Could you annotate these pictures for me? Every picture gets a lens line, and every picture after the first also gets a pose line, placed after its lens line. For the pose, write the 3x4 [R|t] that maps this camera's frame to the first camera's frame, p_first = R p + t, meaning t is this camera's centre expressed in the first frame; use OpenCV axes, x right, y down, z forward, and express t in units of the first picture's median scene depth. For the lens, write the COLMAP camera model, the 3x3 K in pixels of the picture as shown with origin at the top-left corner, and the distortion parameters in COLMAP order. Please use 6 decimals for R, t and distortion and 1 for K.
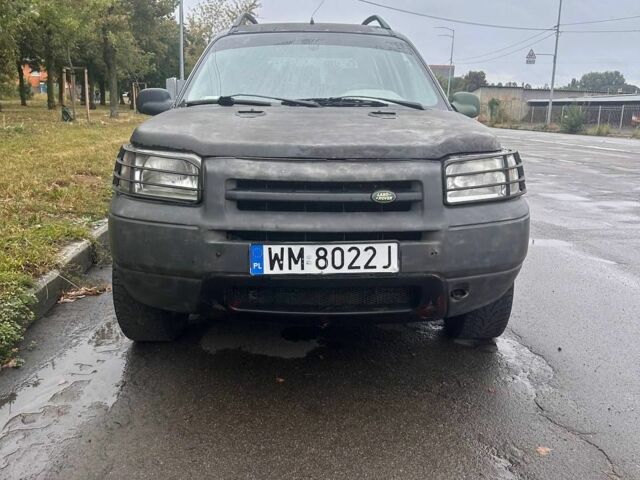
lens RADIAL K [[596.6, 0, 320.0], [0, 596.6, 240.0], [0, 0, 1]] dist [0.178626, -0.327001]
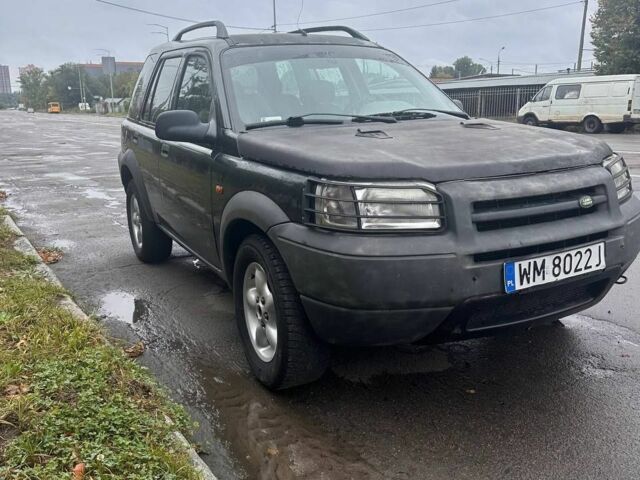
lens RADIAL K [[596.6, 0, 320.0], [0, 596.6, 240.0], [0, 0, 1]] dist [0.178626, -0.327001]
pose [[0.897123, -0.138679, 0.419450, -0.806226], [0.136566, 0.990004, 0.035229, -0.109022], [-0.420143, 0.025678, 0.907095, 0.195200]]
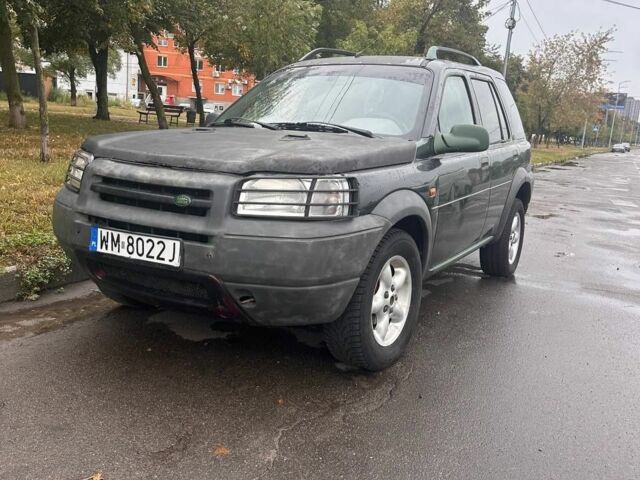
lens RADIAL K [[596.6, 0, 320.0], [0, 596.6, 240.0], [0, 0, 1]] dist [0.178626, -0.327001]
pose [[0.838207, 0.133179, -0.528841, 0.954523], [-0.163314, 0.986519, -0.010414, -0.028776], [0.520325, 0.095097, 0.848657, 0.158461]]
